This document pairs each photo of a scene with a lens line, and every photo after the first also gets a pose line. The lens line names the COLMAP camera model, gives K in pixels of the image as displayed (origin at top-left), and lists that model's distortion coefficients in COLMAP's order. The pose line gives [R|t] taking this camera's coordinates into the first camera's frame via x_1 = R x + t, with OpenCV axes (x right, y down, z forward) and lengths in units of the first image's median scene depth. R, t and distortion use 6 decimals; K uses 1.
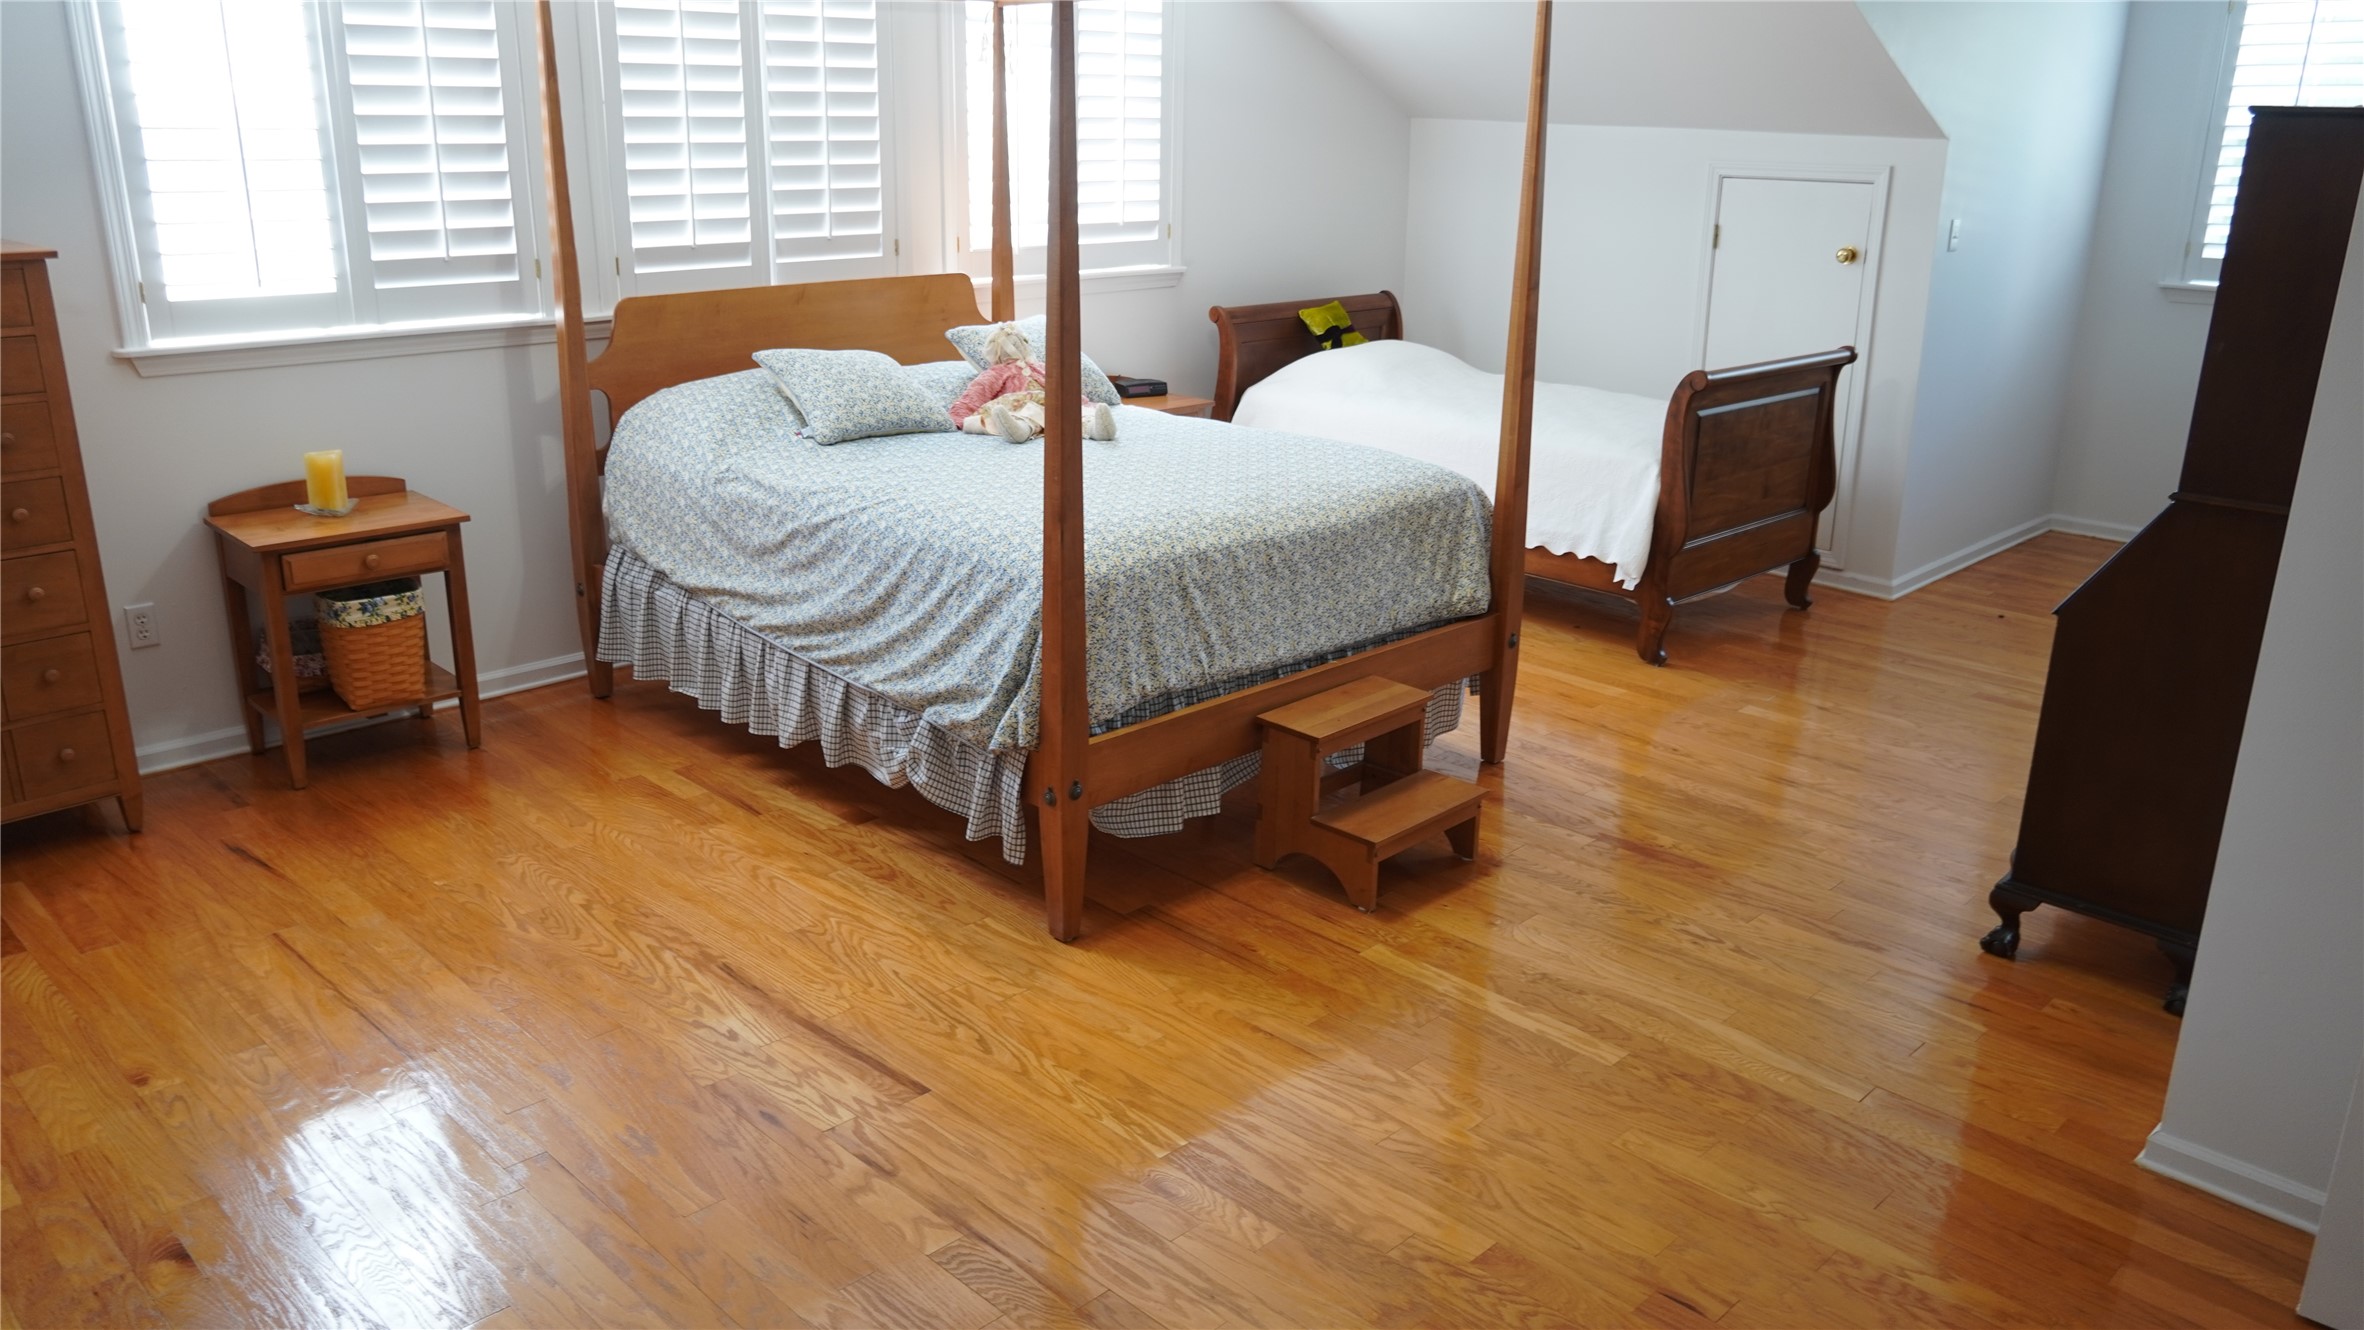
lens RADIAL K [[1758.4, 0, 1192.3], [0, 1758.4, 660.3], [0, 0, 1]] dist [-0.041427, 0.031244]
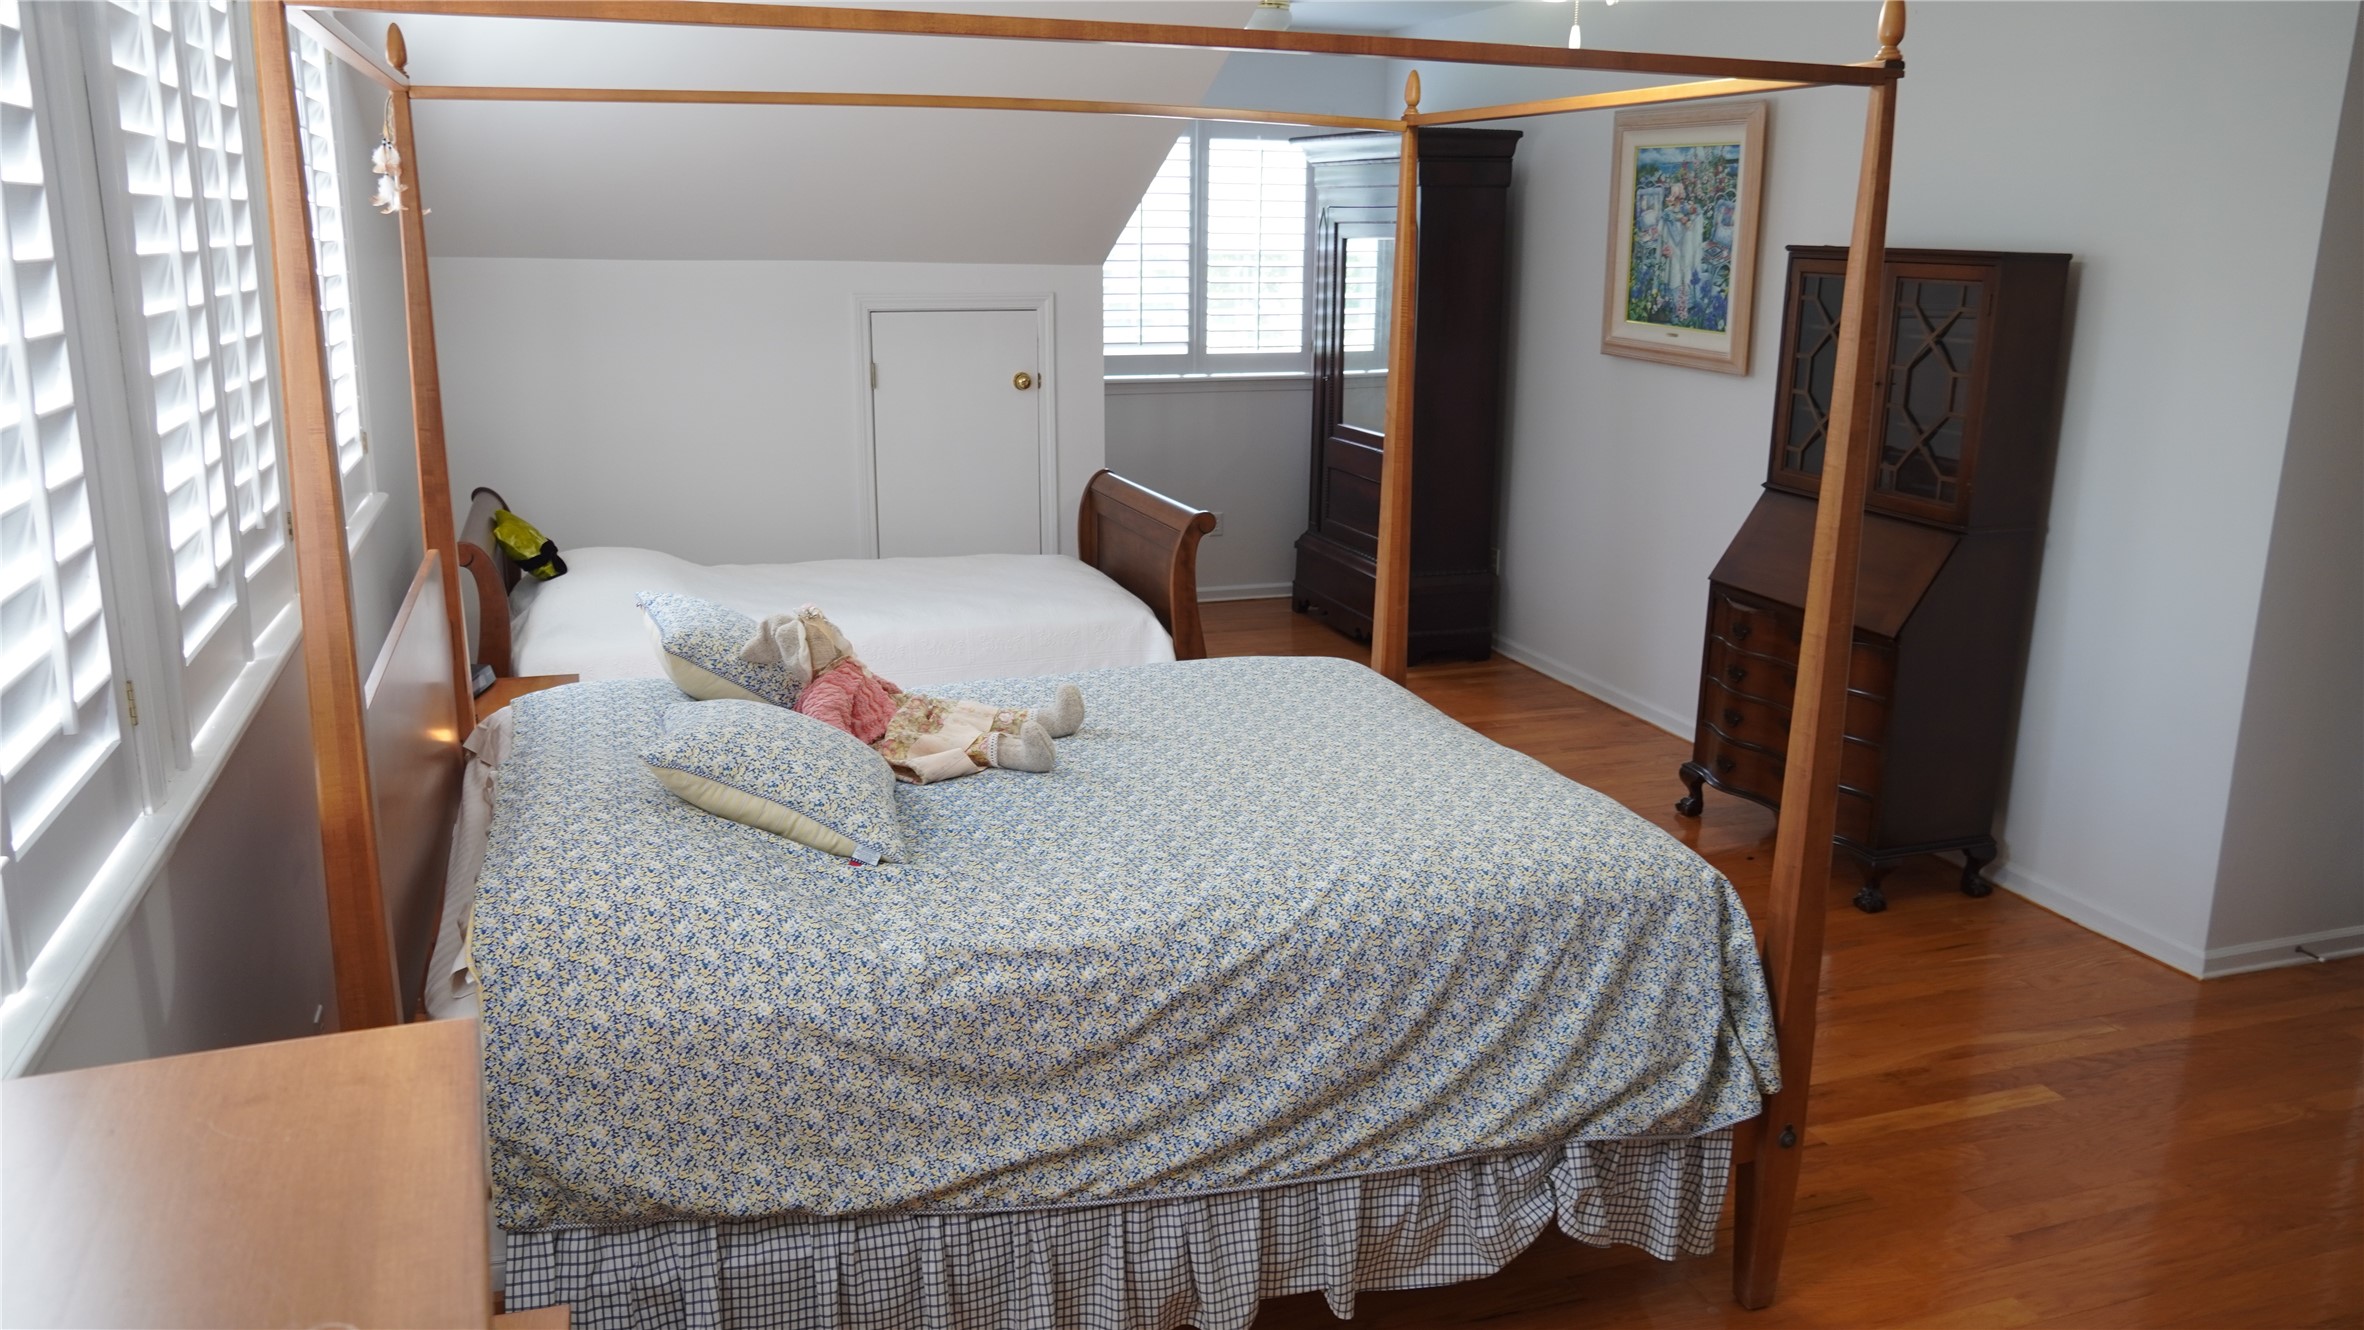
lens RADIAL K [[1758.4, 0, 1191.2], [0, 1758.4, 665.9], [0, 0, 1]] dist [-0.041427, 0.031244]
pose [[0.431174, -0.228224, 0.872928, -0.713253], [0.268844, 0.956032, 0.117158, -0.247967], [-0.861285, 0.184165, 0.473573, 0.697311]]
